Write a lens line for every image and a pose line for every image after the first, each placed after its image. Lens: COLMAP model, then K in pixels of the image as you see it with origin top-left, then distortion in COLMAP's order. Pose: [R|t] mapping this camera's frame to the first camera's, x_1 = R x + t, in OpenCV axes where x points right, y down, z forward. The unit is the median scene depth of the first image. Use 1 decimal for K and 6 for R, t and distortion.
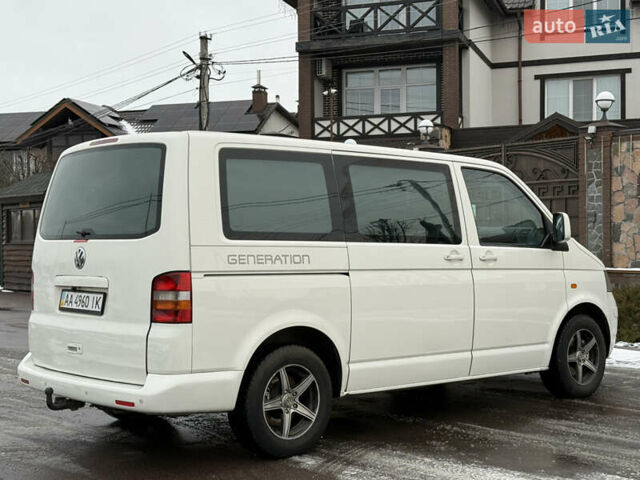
lens RADIAL K [[959.8, 0, 320.0], [0, 959.8, 240.0], [0, 0, 1]] dist [0.146036, -0.001622]
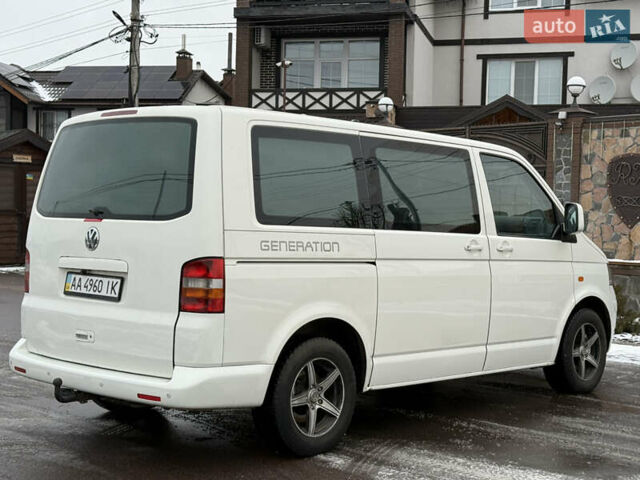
lens RADIAL K [[999.9, 0, 320.0], [0, 999.9, 240.0], [0, 0, 1]] dist [0.145878, 0.024310]
pose [[0.995506, 0.027585, 0.090591, -0.114761], [-0.029653, 0.999328, 0.021563, -0.007120], [-0.089935, -0.024152, 0.995655, 0.023266]]
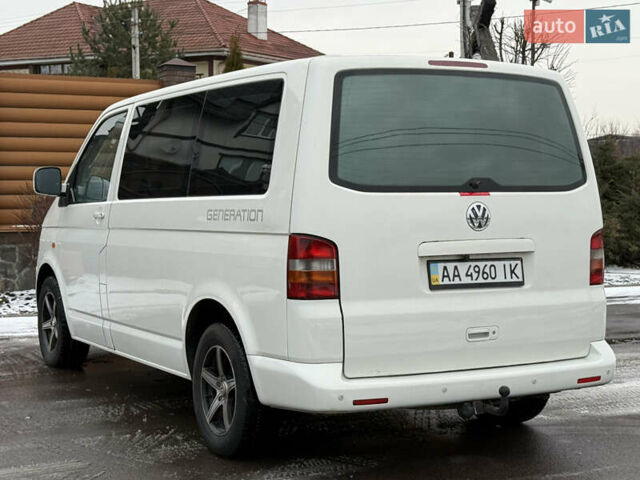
lens RADIAL K [[1104.2, 0, 320.0], [0, 1104.2, 240.0], [0, 0, 1]] dist [0.140639, 0.056686]
pose [[0.236730, -0.039276, 0.970781, -1.089451], [-0.001344, 0.999168, 0.040753, 0.001730], [-0.971575, -0.010952, 0.236480, 0.884708]]
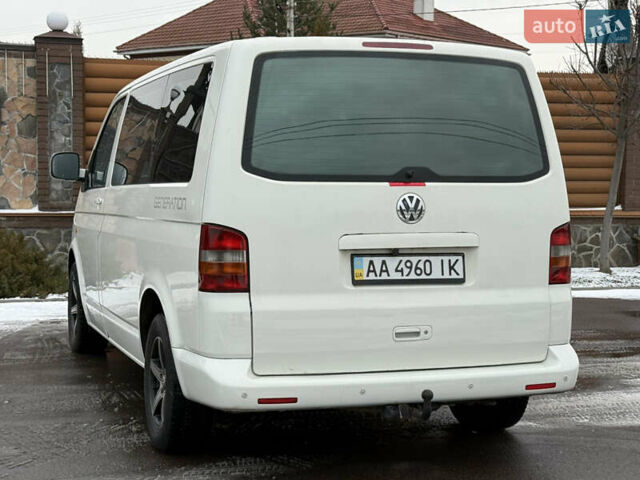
lens RADIAL K [[1131.4, 0, 320.0], [0, 1131.4, 240.0], [0, 0, 1]] dist [0.162519, 0.049527]
pose [[0.391585, -0.044079, 0.919086, -1.011843], [-0.011947, 0.998524, 0.052979, -0.001437], [-0.920064, -0.031726, 0.390480, 0.709630]]
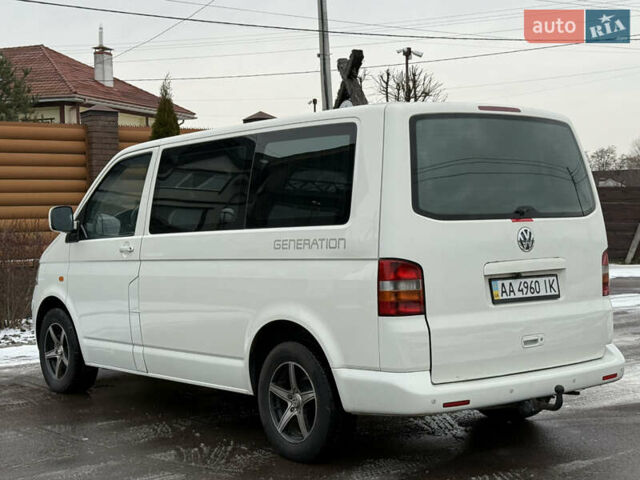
lens RADIAL K [[999.9, 0, 320.0], [0, 999.9, 240.0], [0, 0, 1]] dist [0.145878, 0.024310]
pose [[0.066639, -0.015994, 0.997649, -1.140089], [0.022260, 0.999646, 0.014539, 0.001572], [-0.997529, 0.021239, 0.066971, 1.089477]]
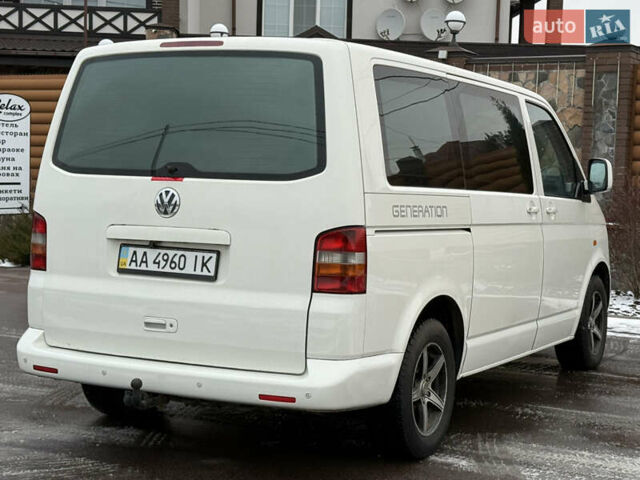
lens RADIAL K [[1168.8, 0, 320.0], [0, 1168.8, 240.0], [0, 0, 1]] dist [0.147538, -0.154538]
pose [[0.933118, 0.013707, 0.359309, -0.443297], [-0.035880, 0.997835, 0.055115, -0.005880], [-0.357776, -0.064321, 0.931590, 0.126615]]
